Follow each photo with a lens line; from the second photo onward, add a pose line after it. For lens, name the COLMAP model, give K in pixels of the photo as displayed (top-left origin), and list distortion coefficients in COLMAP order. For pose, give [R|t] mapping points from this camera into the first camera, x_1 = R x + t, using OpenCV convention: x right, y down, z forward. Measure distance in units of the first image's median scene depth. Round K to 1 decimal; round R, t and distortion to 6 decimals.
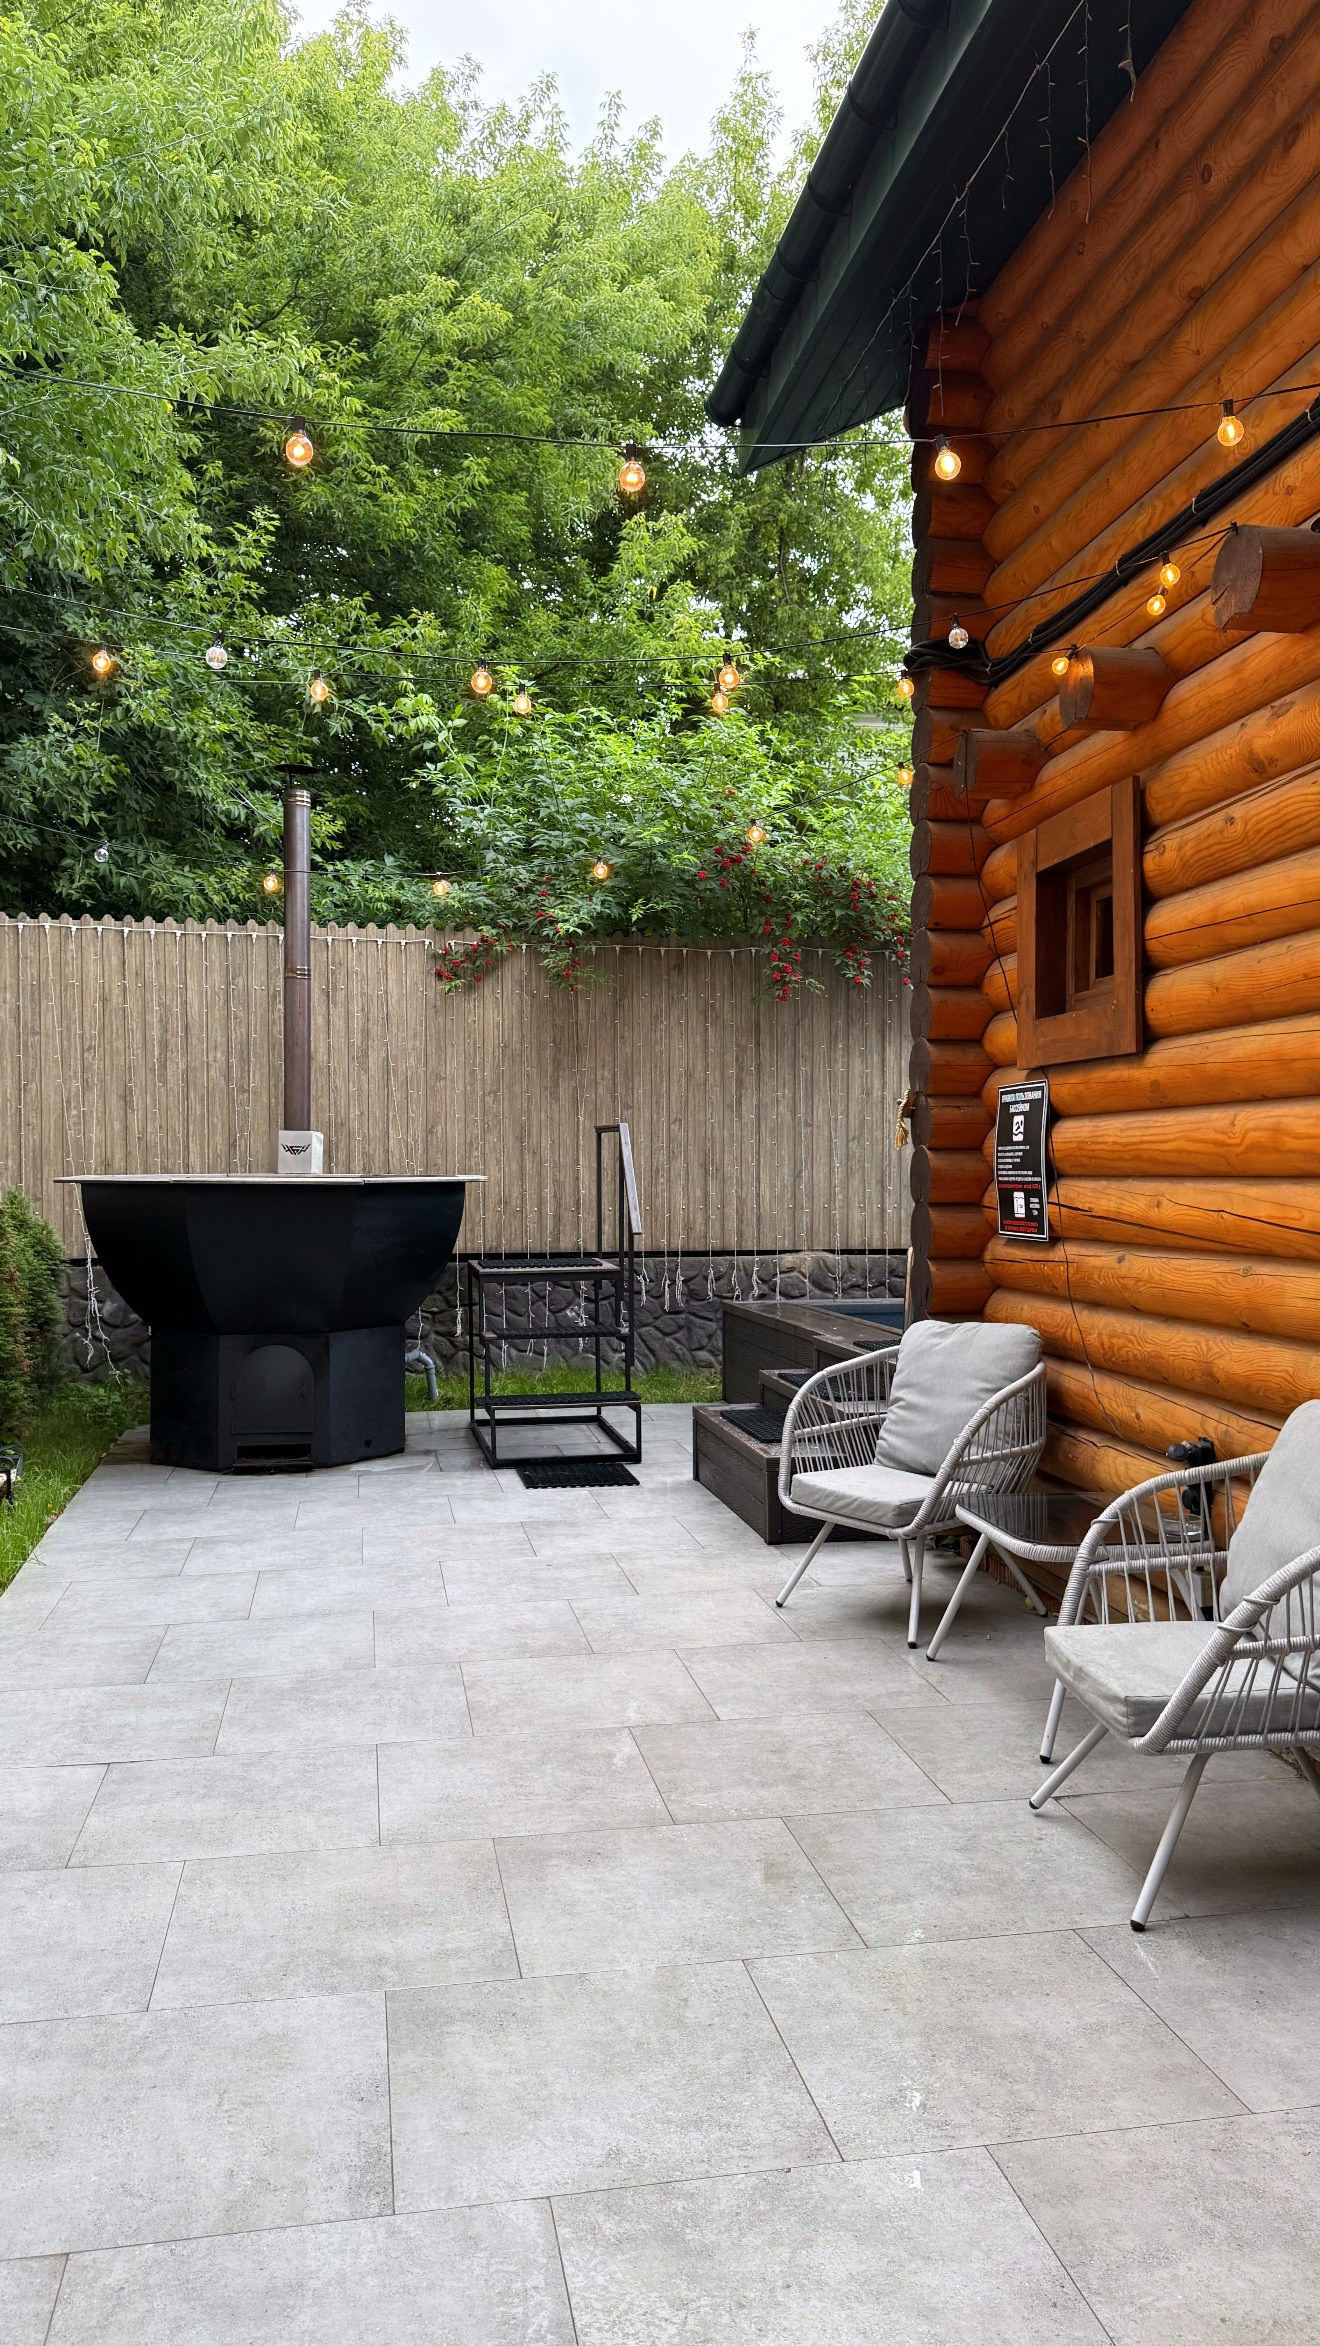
lens RADIAL K [[1687.4, 0, 602.4], [0, 1687.4, 1182.9], [0, 0, 1]] dist [0.150333, -0.299976]
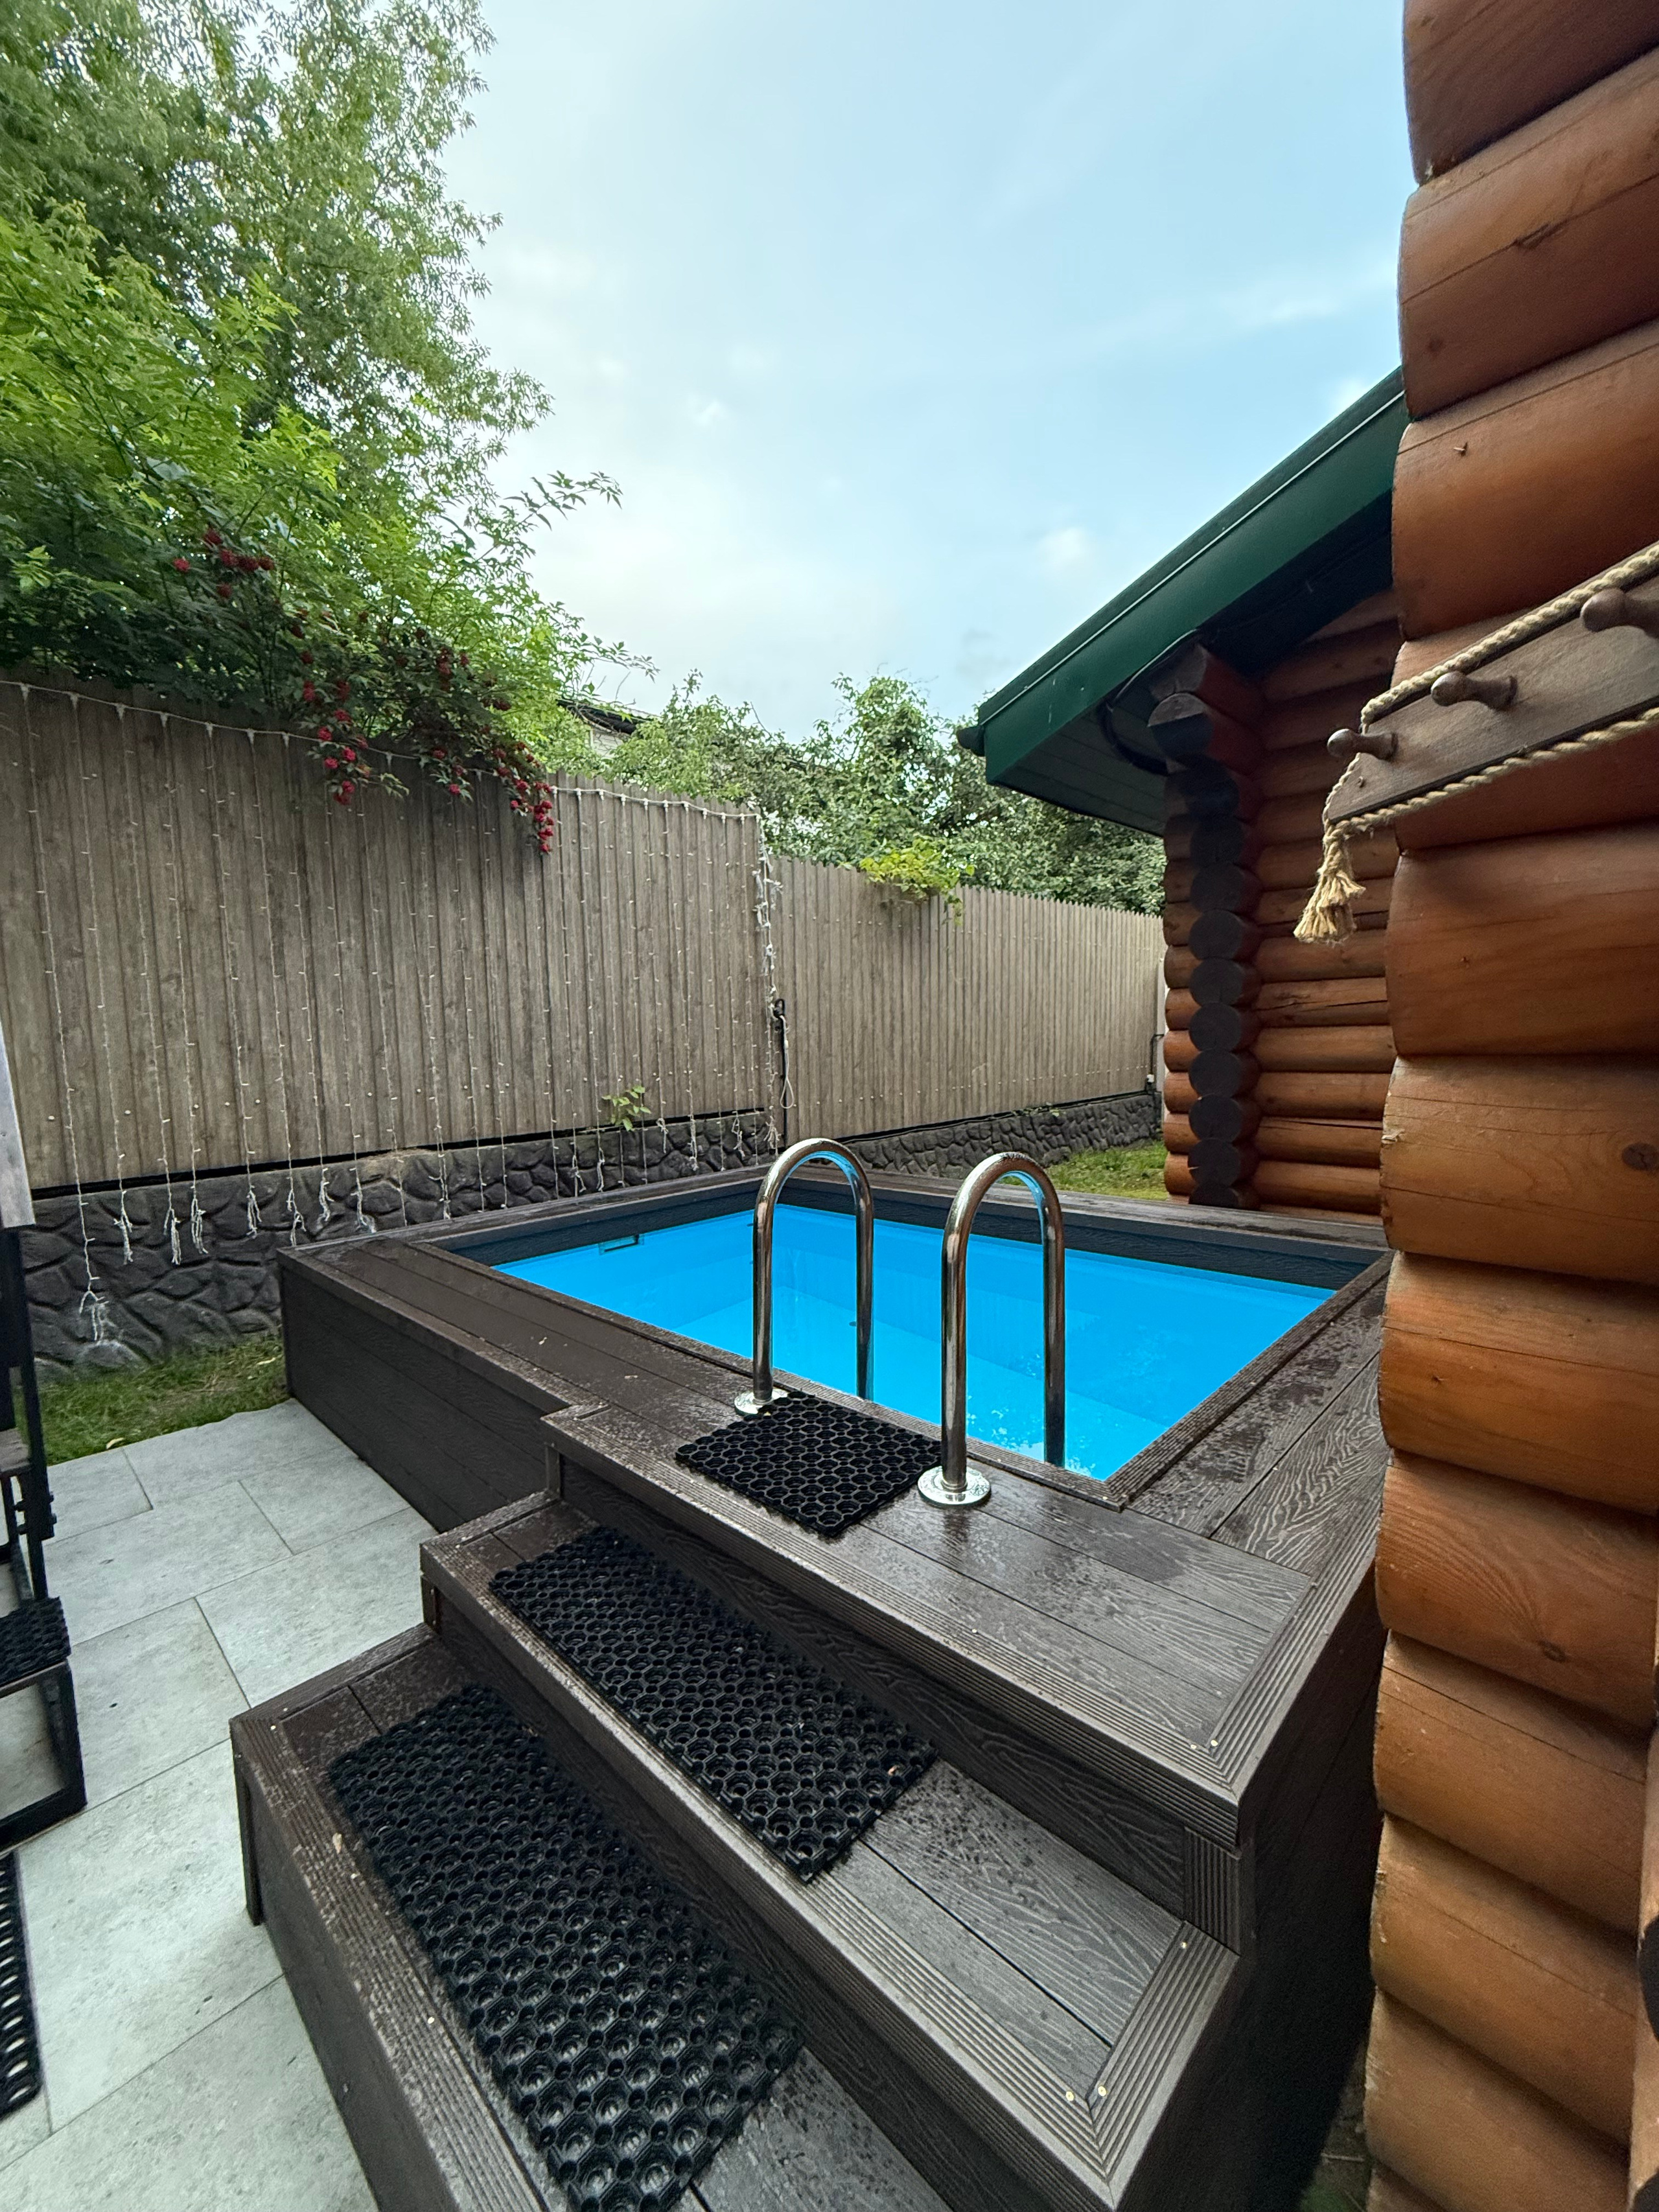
lens RADIAL K [[886.2, 0, 837.1], [0, 886.2, 1099.9], [0, 0, 1]] dist [0.000404, -0.000046]
pose [[0.795431, -0.069678, 0.602025, 0.039233], [0.032747, 0.996859, 0.072109, -0.005517], [-0.605158, -0.037643, 0.795215, 0.566162]]
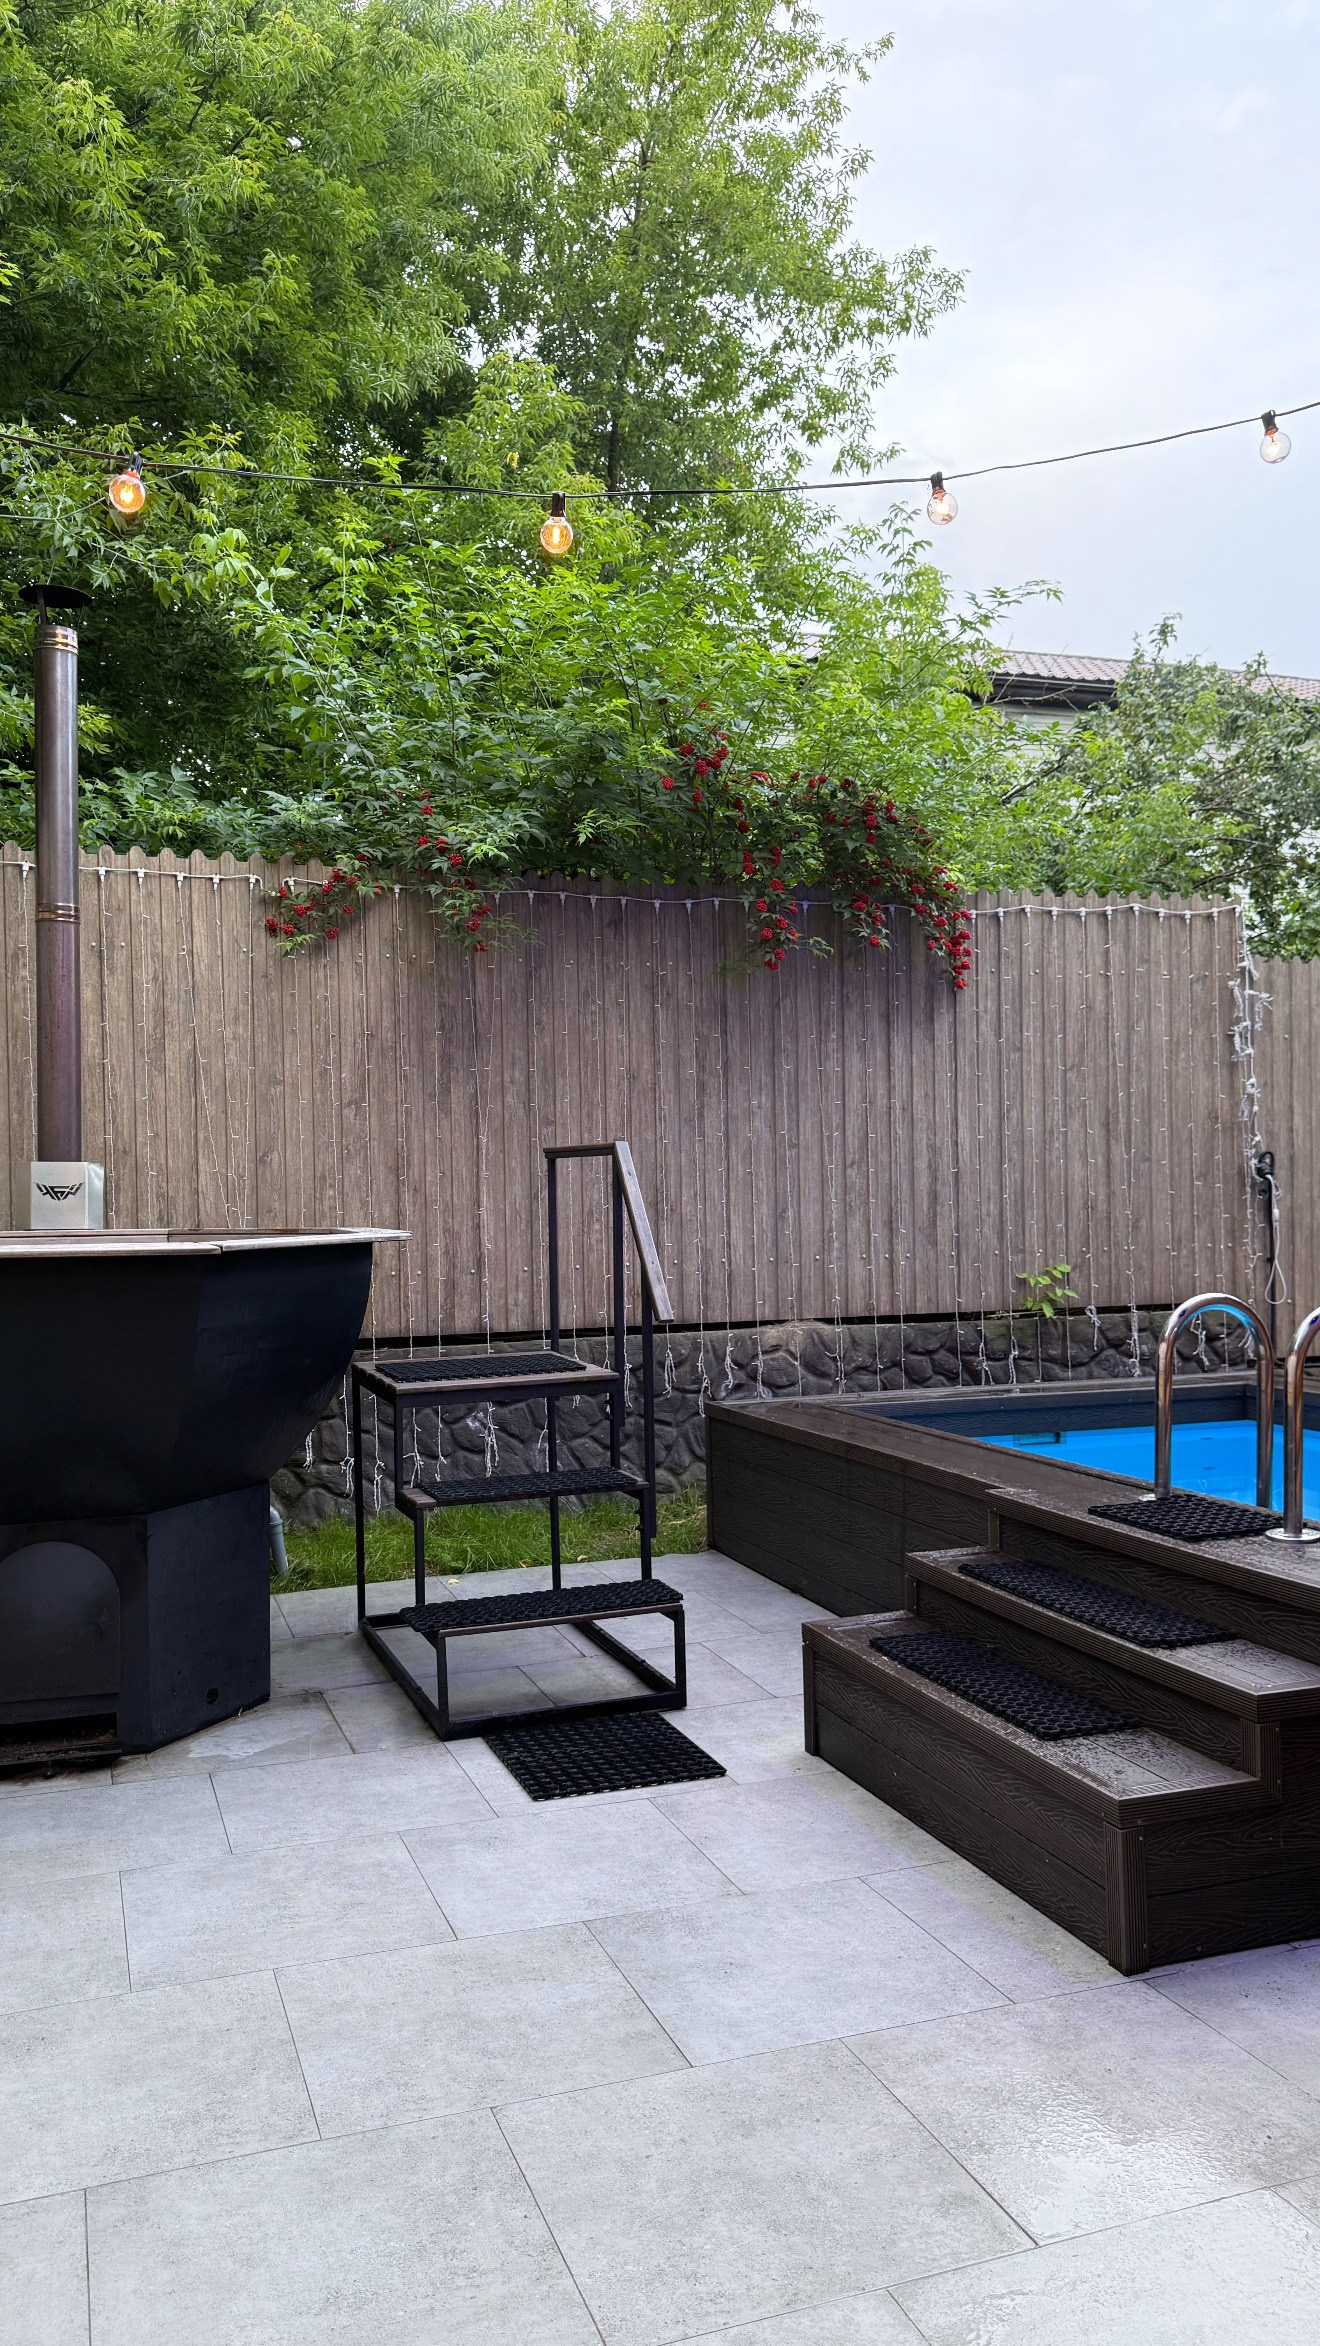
lens RADIAL K [[1687.4, 0, 602.4], [0, 1687.4, 1182.9], [0, 0, 1]] dist [0.150333, -0.299976]
pose [[0.986460, -0.014804, 0.163332, -0.077448], [0.017986, 0.999676, -0.018021, -0.007031], [-0.163013, 0.020715, 0.986407, 0.308658]]
